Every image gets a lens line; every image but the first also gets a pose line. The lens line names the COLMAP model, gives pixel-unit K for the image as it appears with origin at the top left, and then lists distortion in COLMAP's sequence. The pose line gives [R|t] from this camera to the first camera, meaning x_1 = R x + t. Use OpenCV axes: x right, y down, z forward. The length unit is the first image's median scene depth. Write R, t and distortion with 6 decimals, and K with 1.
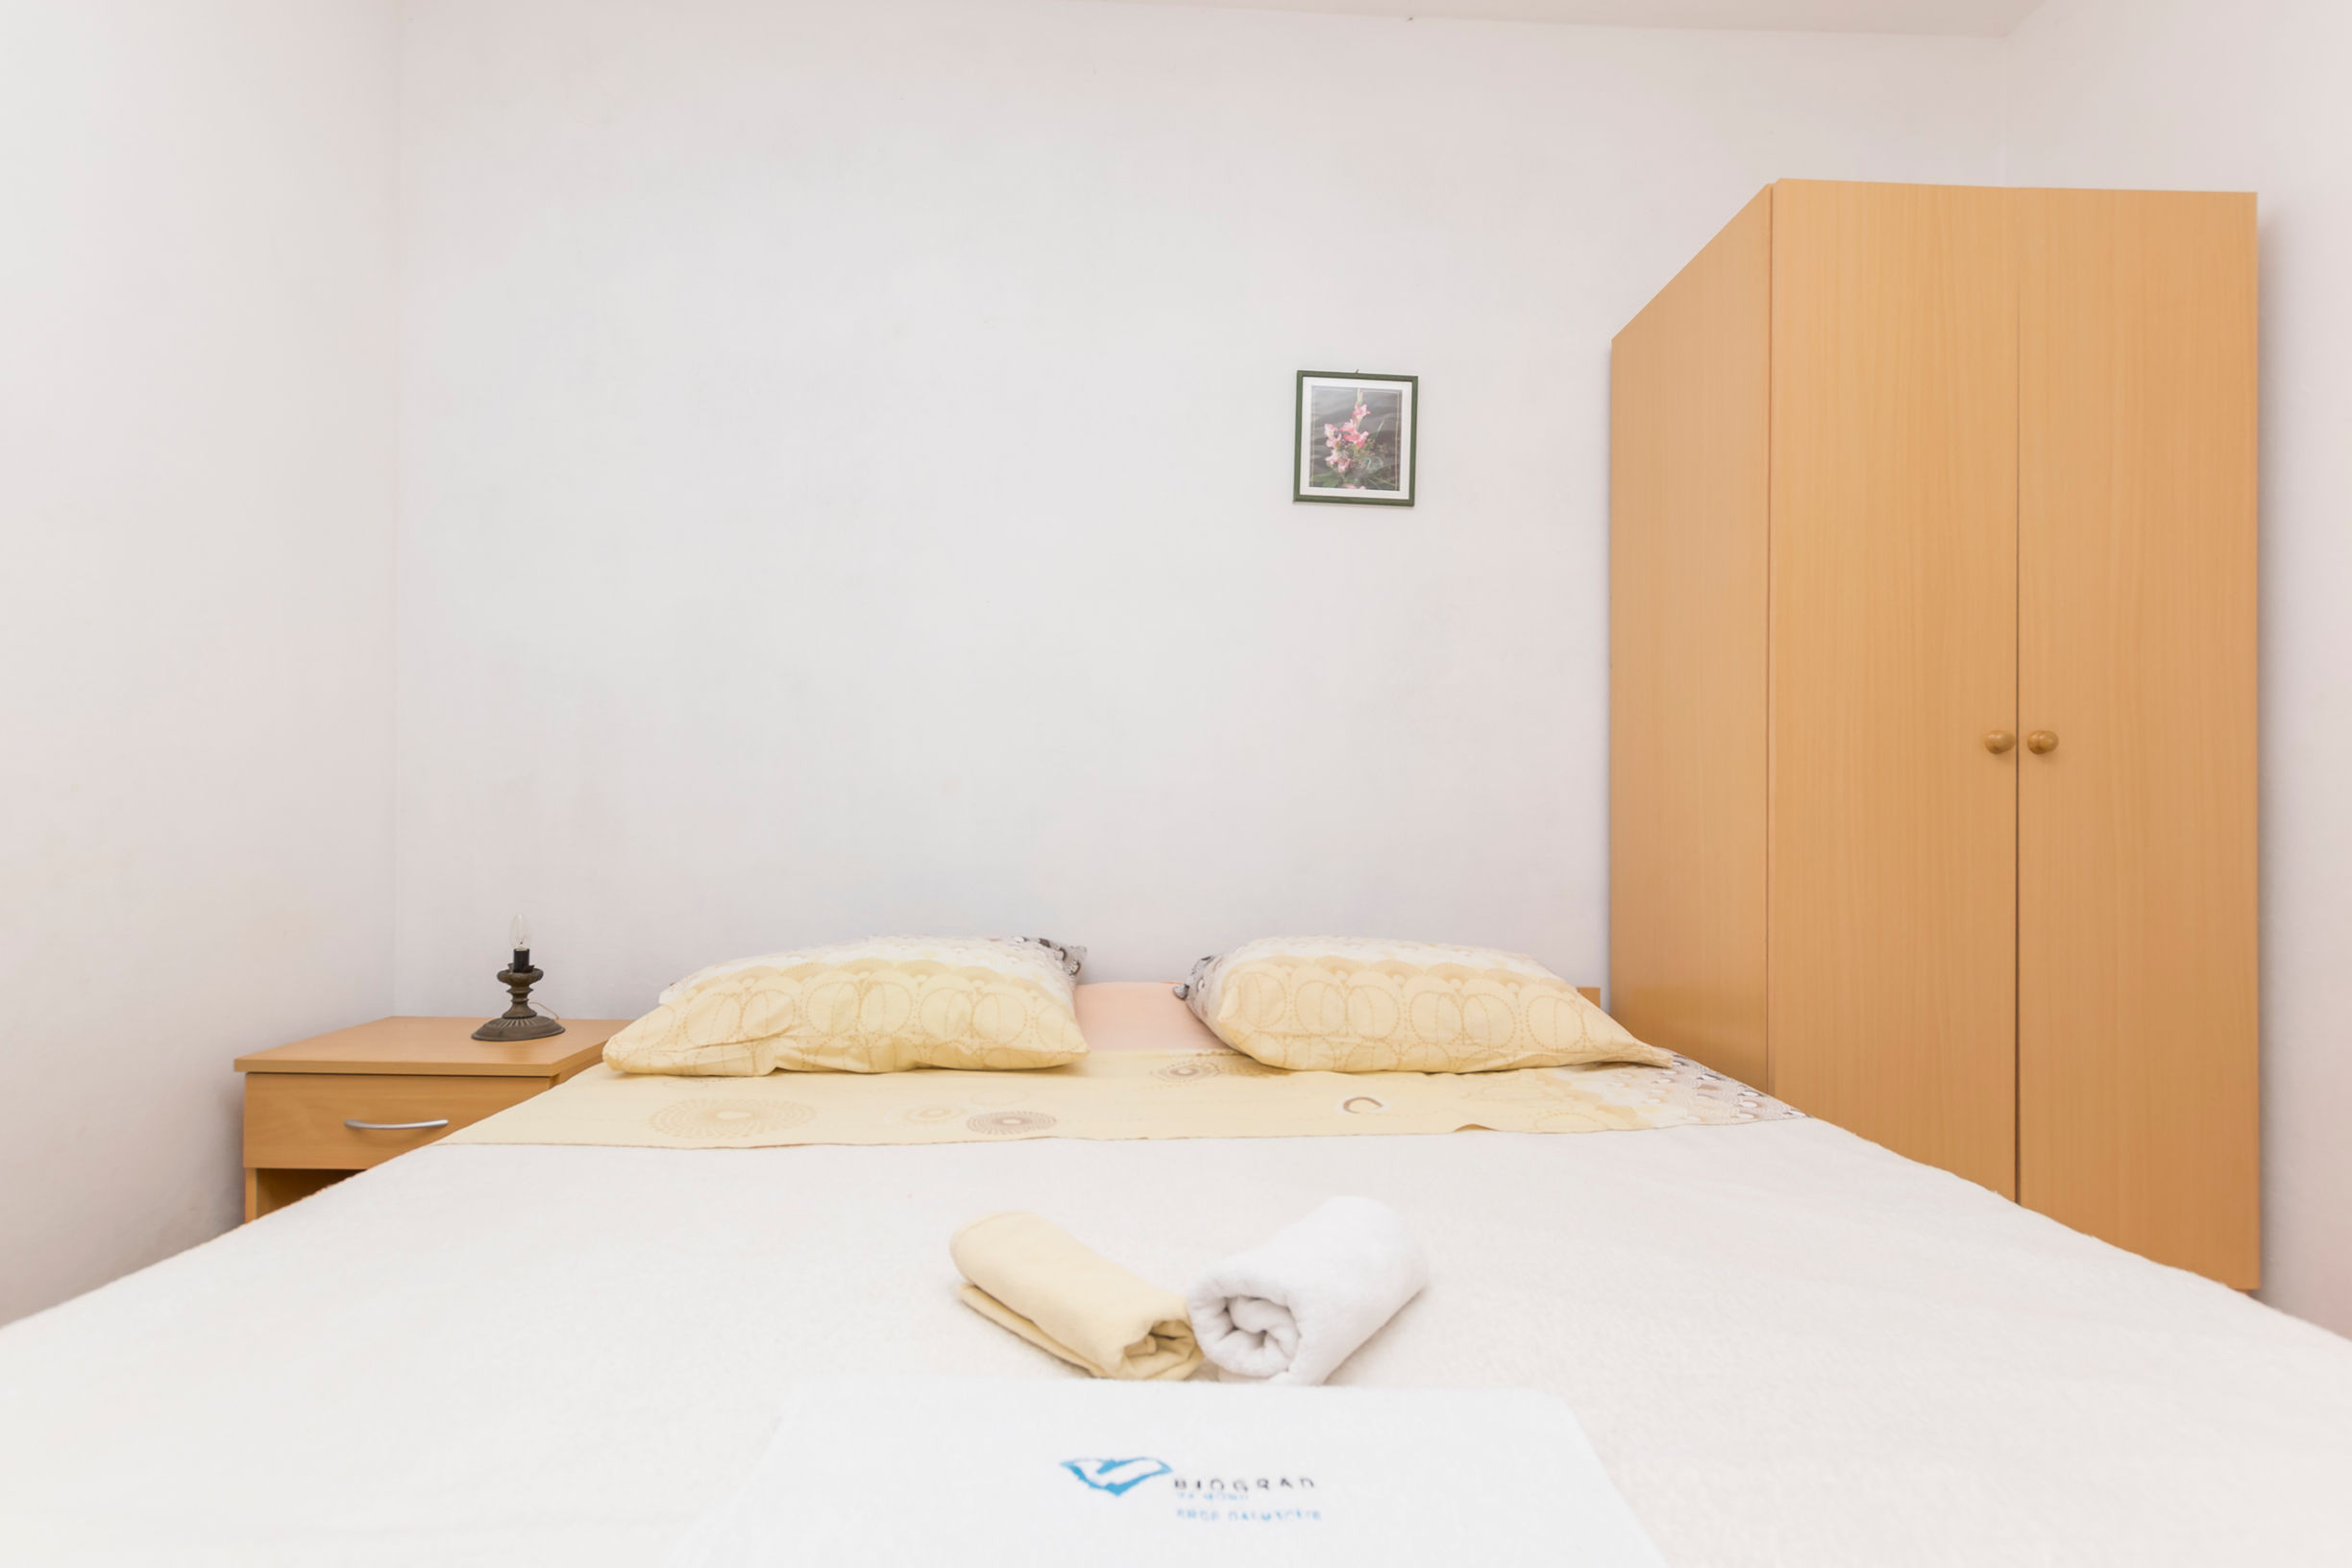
lens RADIAL K [[1035.3, 0, 1177.0], [0, 1035.3, 855.9], [0, 0, 1]] dist [0.000770, 0.000164]
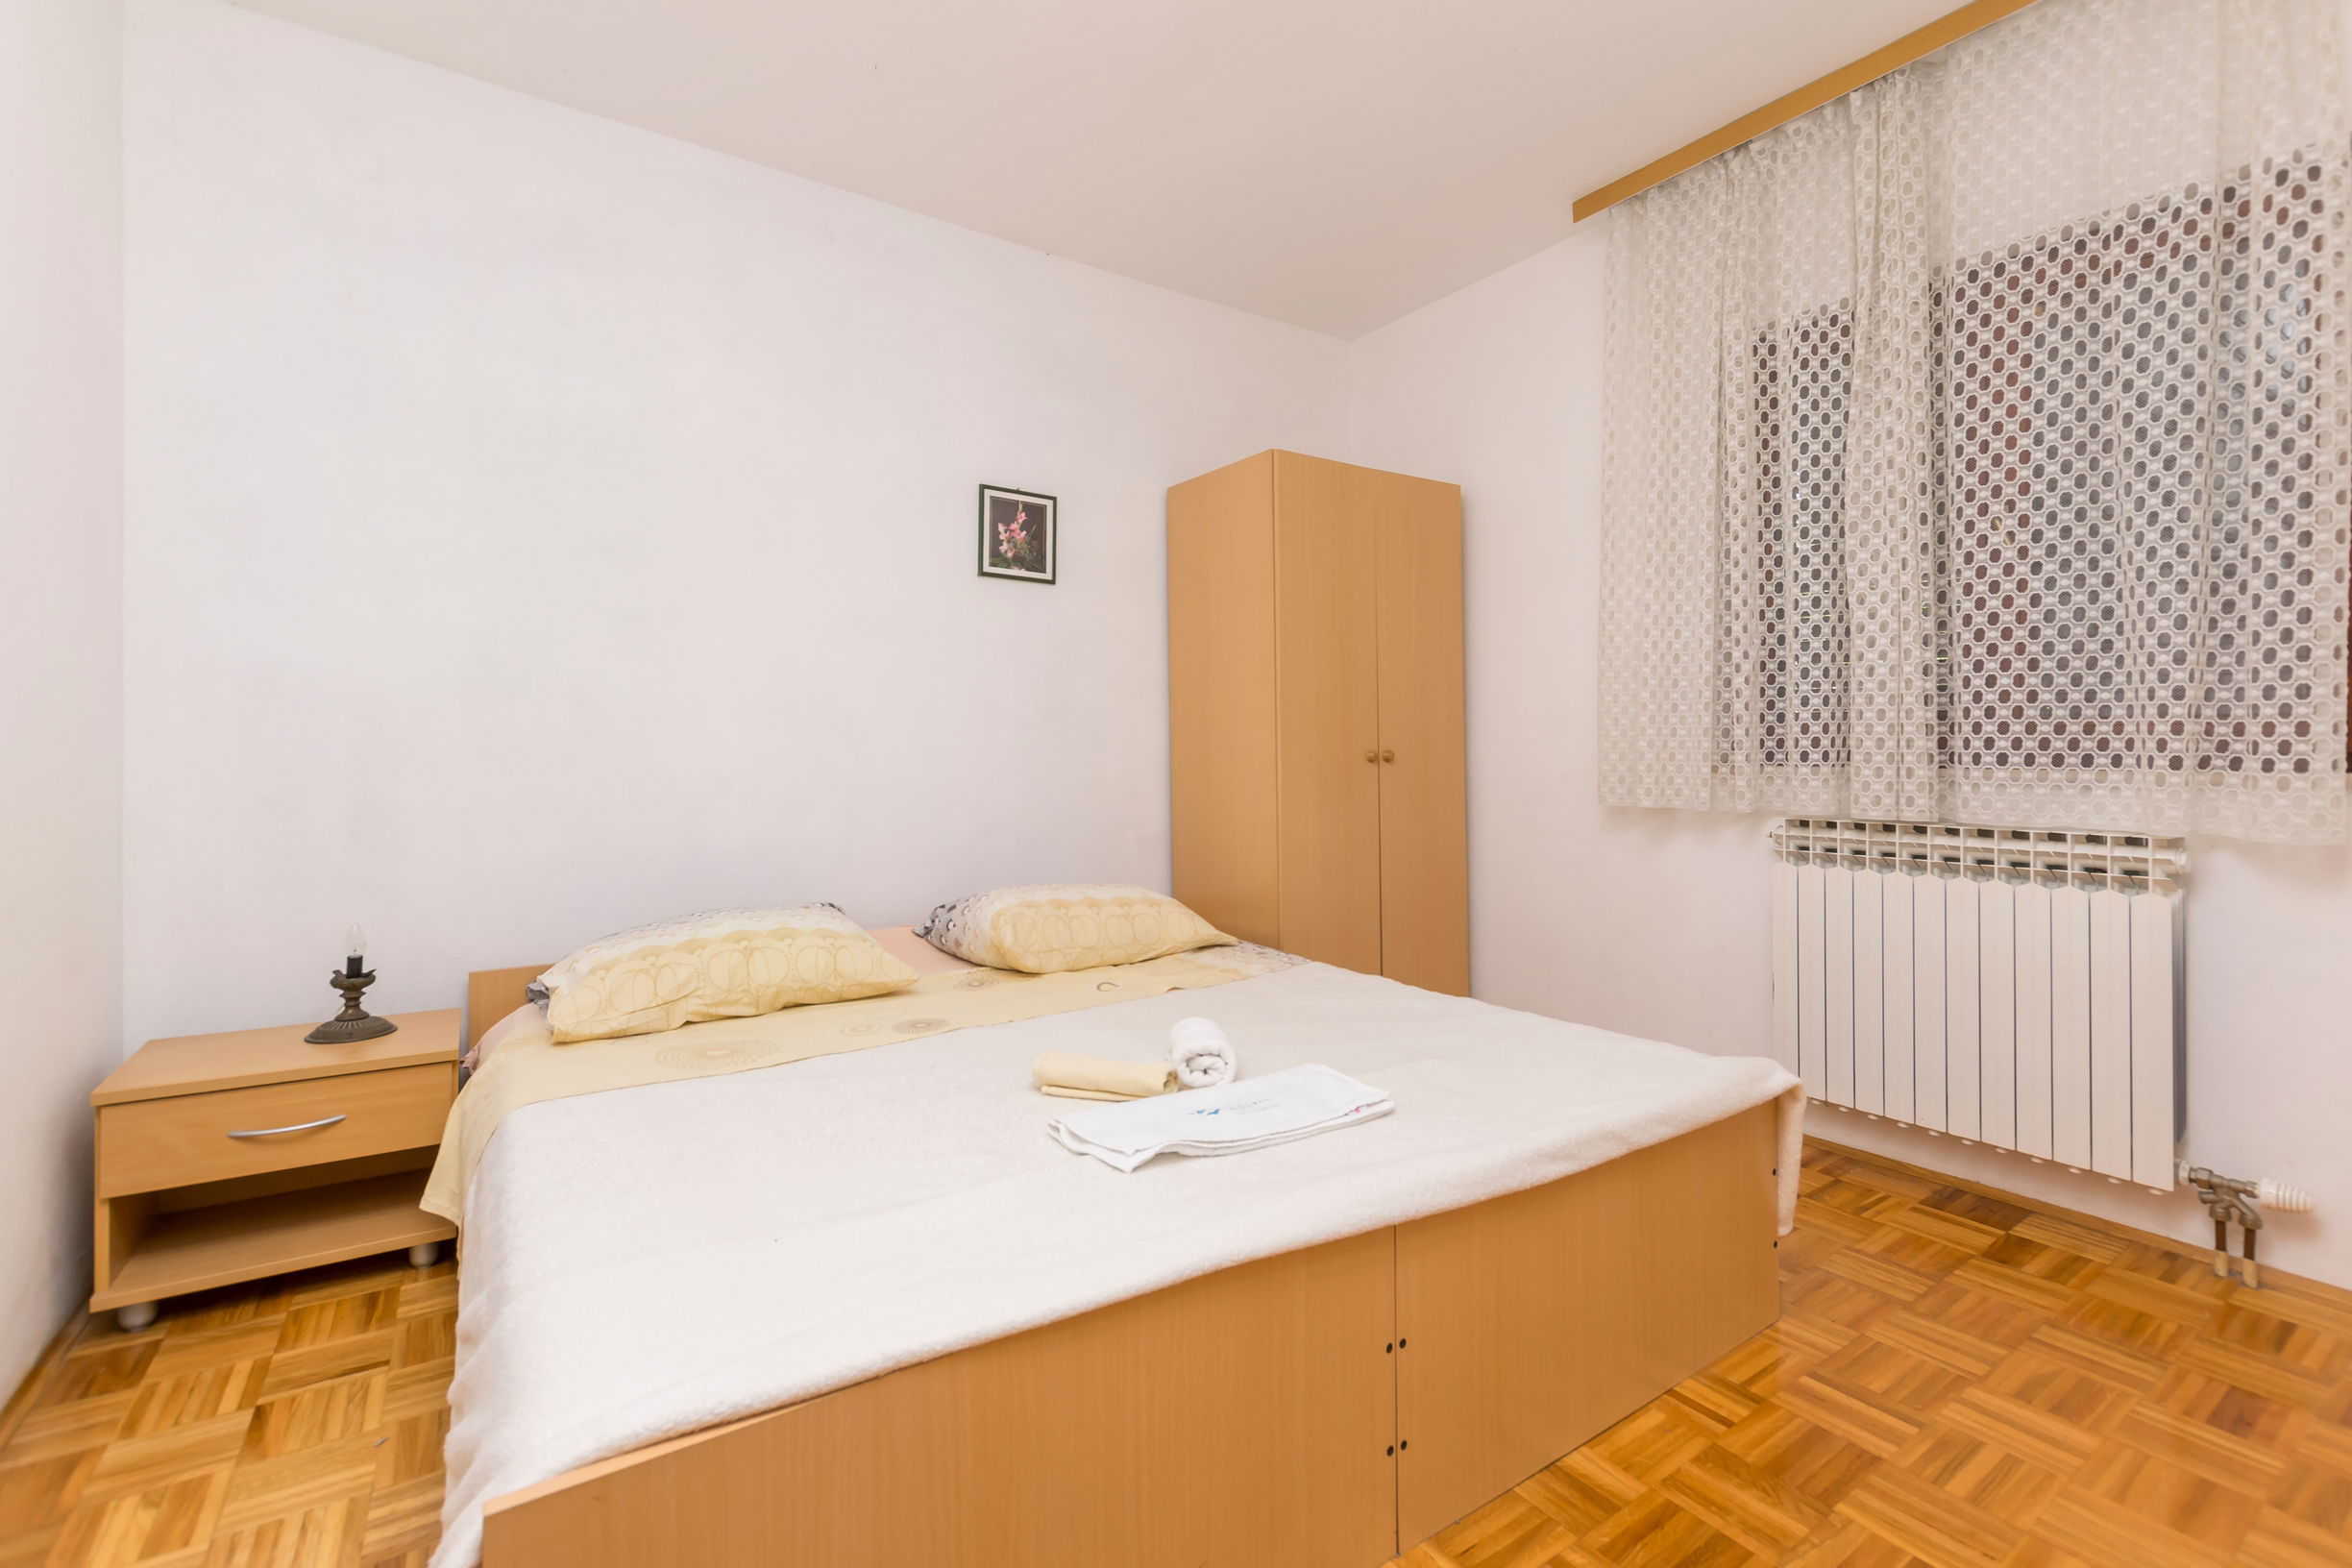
lens RADIAL K [[1020.2, 0, 1176.0], [0, 1020.2, 784.0], [0, 0, 1]] dist [0.001697, -0.000087]
pose [[0.847466, -0.027600, 0.530132, -0.515987], [0.021779, 0.999614, 0.017227, -0.100097], [-0.530403, -0.003053, 0.847740, -0.406362]]
